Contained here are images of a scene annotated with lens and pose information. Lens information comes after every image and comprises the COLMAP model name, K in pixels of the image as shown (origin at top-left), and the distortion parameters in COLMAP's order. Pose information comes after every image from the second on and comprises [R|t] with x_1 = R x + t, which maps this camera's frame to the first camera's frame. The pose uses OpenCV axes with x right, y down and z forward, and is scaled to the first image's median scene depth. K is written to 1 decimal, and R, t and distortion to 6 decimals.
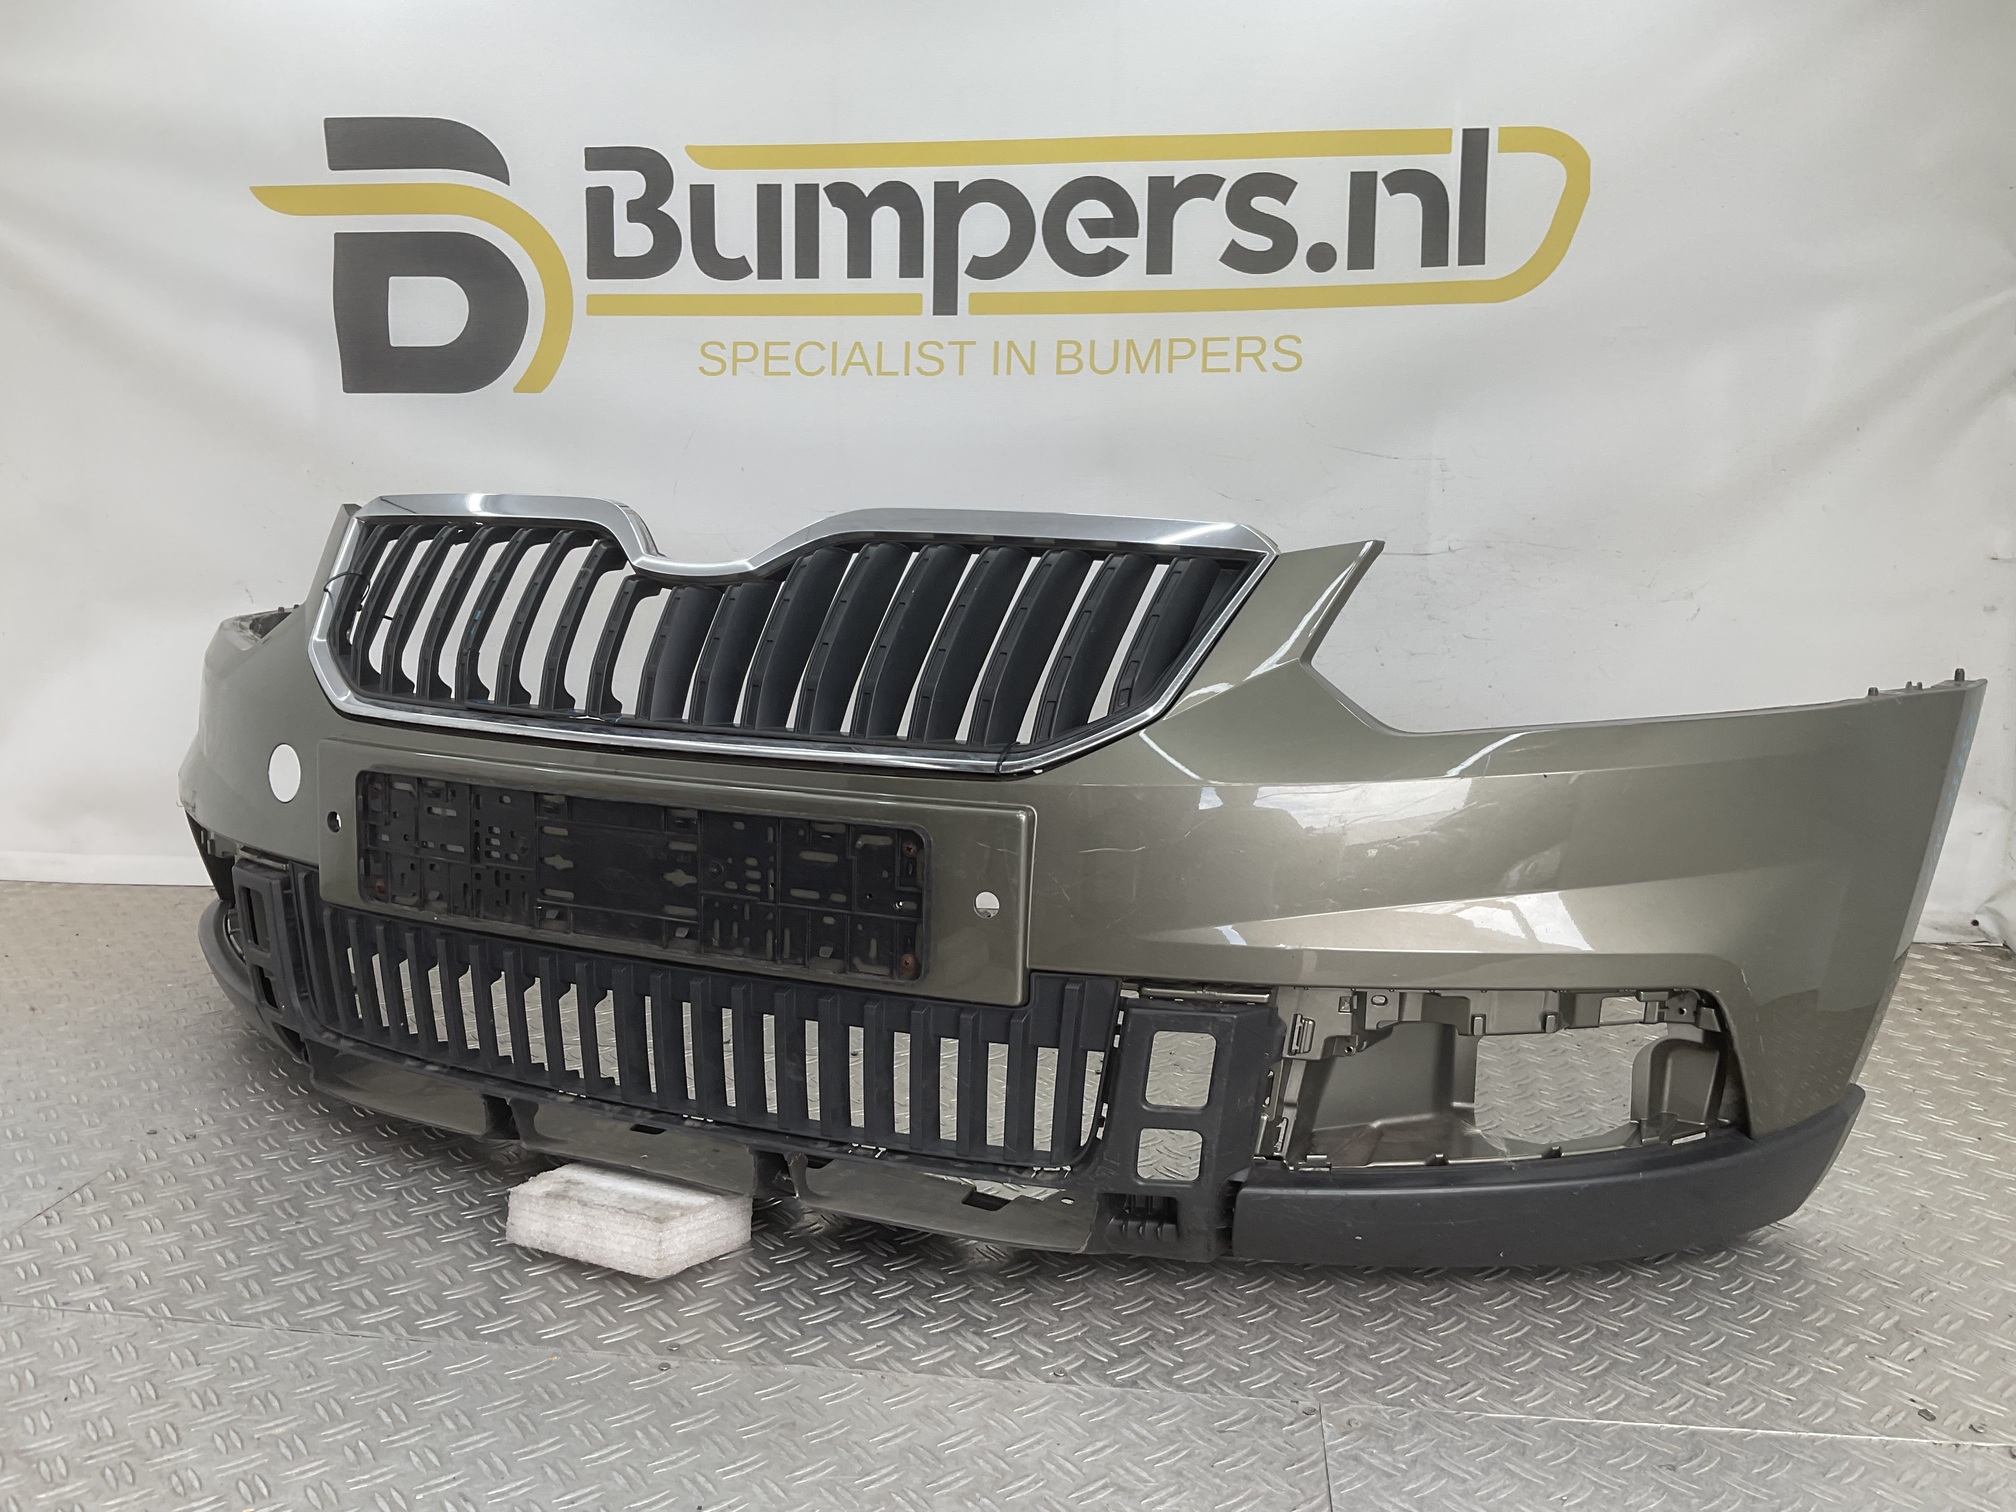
lens RADIAL K [[1632.3, 0, 995.5], [0, 1632.3, 760.8], [0, 0, 1]] dist [0.131089, -0.281586]
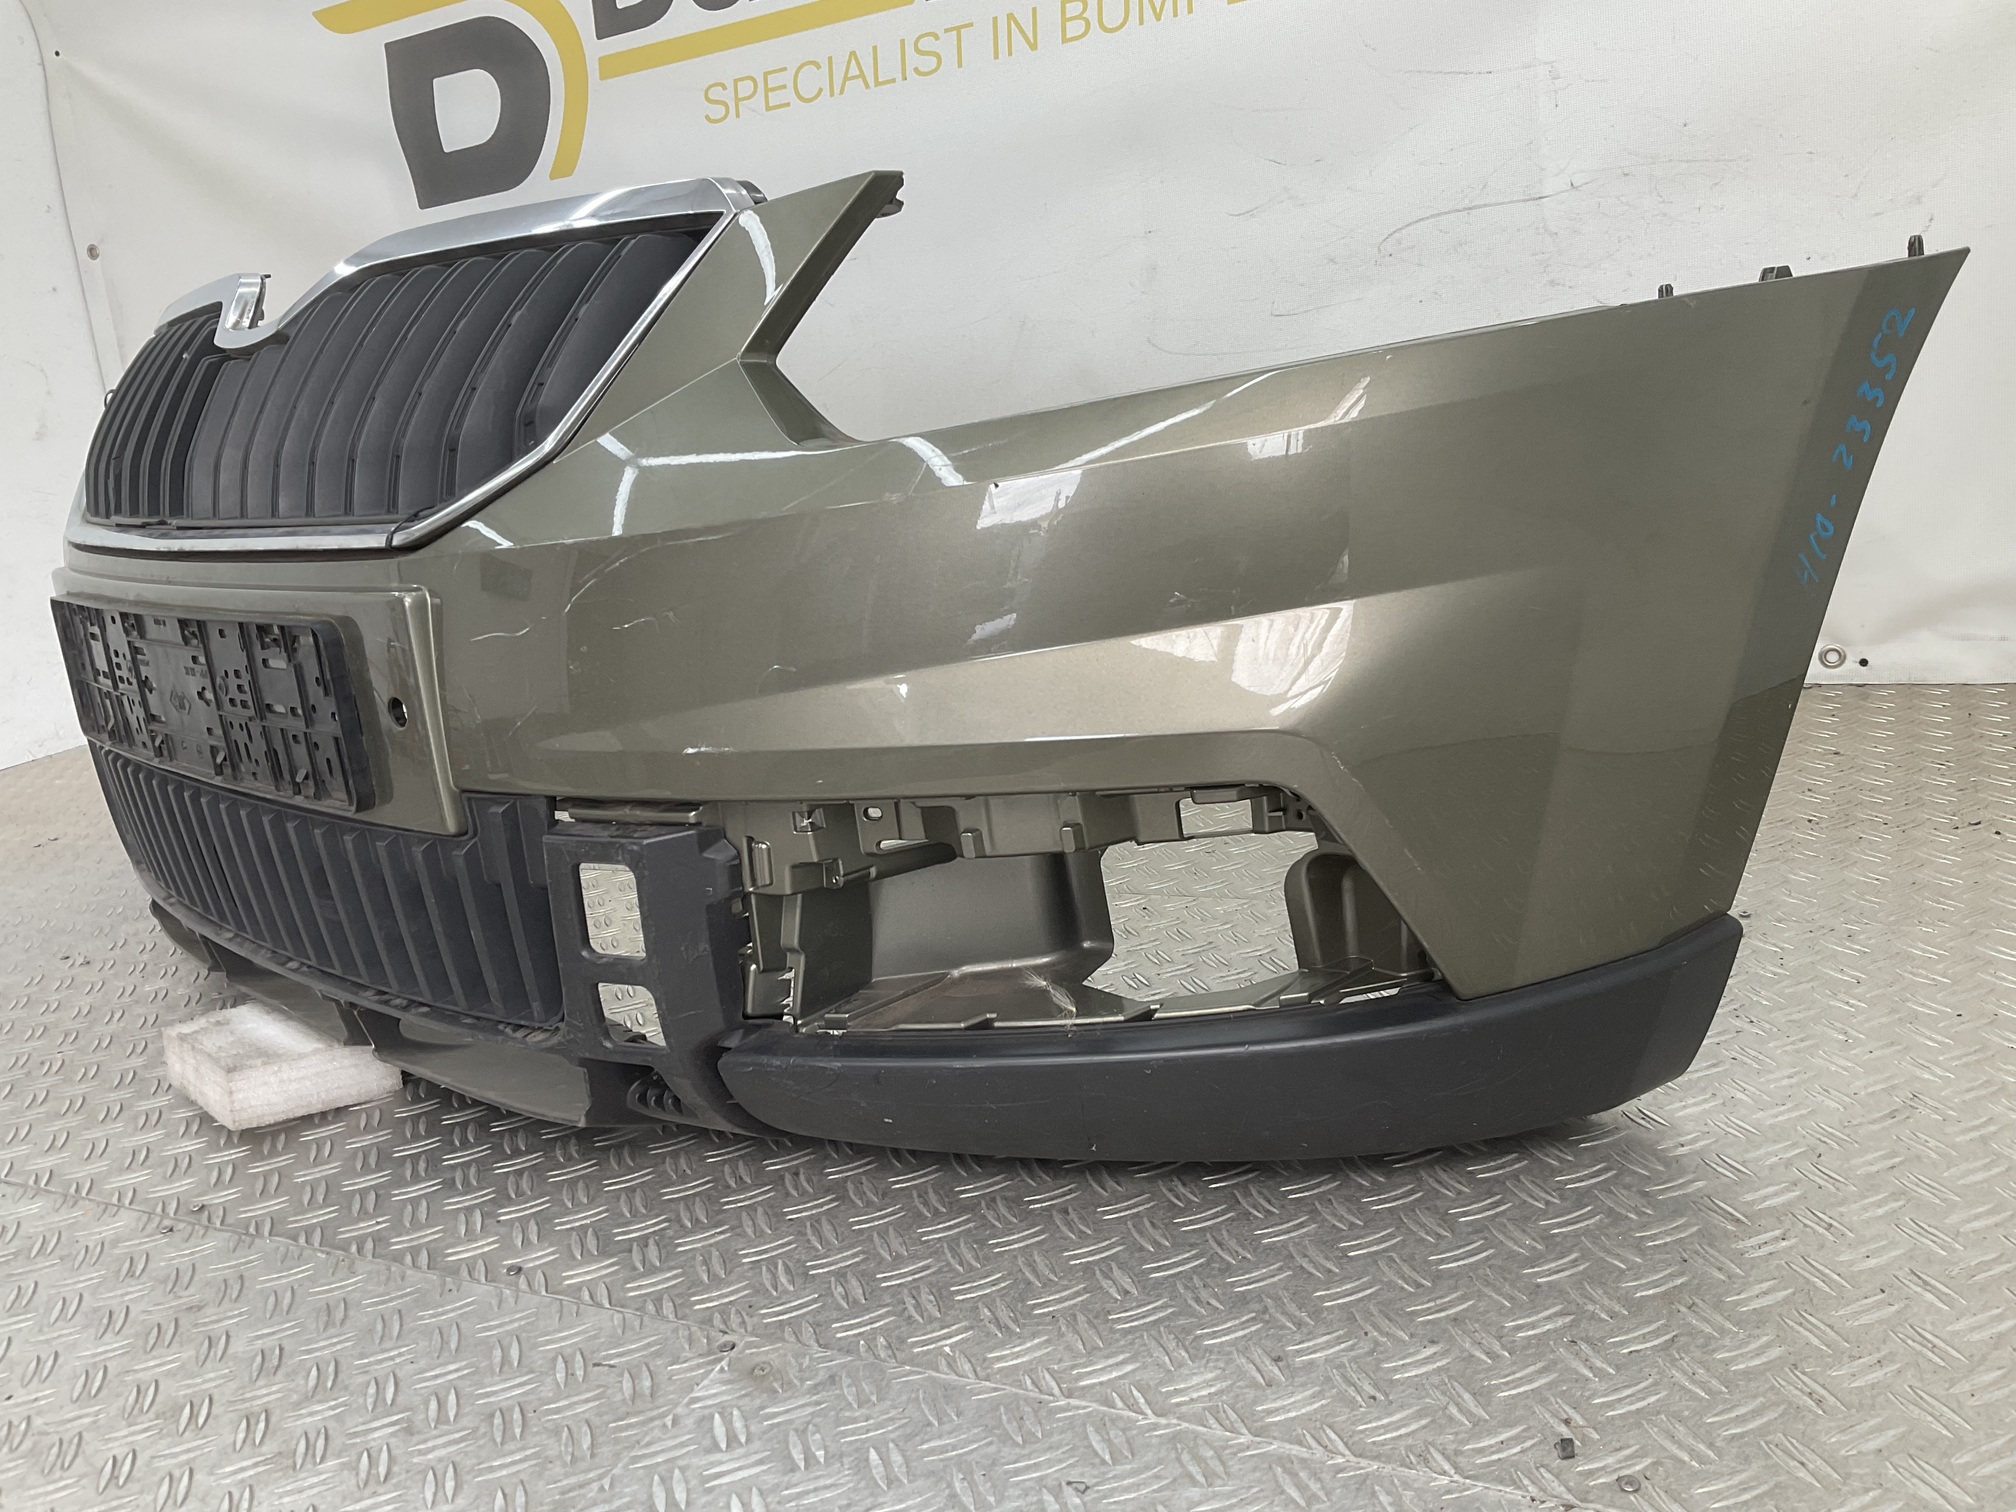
lens RADIAL K [[1632.3, 0, 995.5], [0, 1632.3, 760.8], [0, 0, 1]] dist [0.131089, -0.281586]
pose [[0.930250, -0.037577, -0.364998, 0.466194], [0.082919, 0.990538, 0.109353, 0.039202], [0.357435, -0.131990, 0.924564, 0.288216]]
